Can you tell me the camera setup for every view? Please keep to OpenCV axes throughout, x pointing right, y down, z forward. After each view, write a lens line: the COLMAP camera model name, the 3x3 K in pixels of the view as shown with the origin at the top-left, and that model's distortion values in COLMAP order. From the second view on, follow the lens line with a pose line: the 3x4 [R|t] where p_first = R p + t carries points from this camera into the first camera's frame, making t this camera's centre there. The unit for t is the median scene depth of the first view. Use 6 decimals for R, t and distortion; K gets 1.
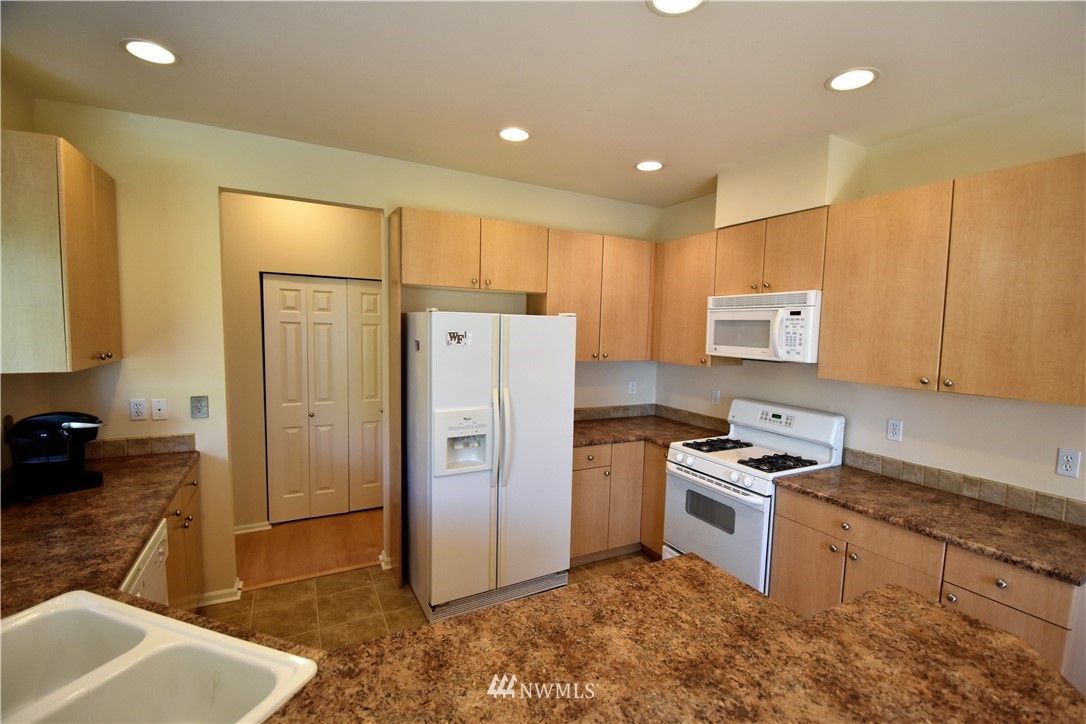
lens RADIAL K [[474.6, 0, 547.0], [0, 474.6, 366.9], [0, 0, 1]] dist [-0.001245, -0.007482]
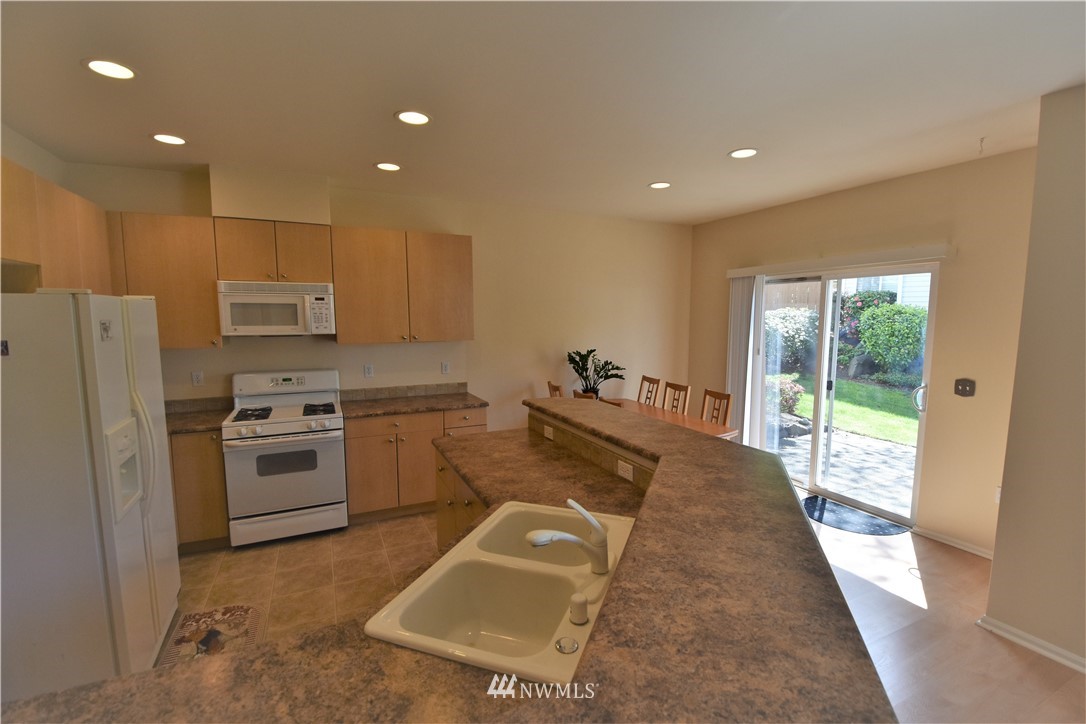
lens RADIAL K [[474.6, 0, 549.6], [0, 474.6, 368.1], [0, 0, 1]] dist [-0.001245, -0.007482]
pose [[0.047901, -0.136058, 0.989542, -0.835007], [0.083283, 0.987774, 0.131783, -0.040163], [-0.995374, 0.076100, 0.058647, 0.263094]]
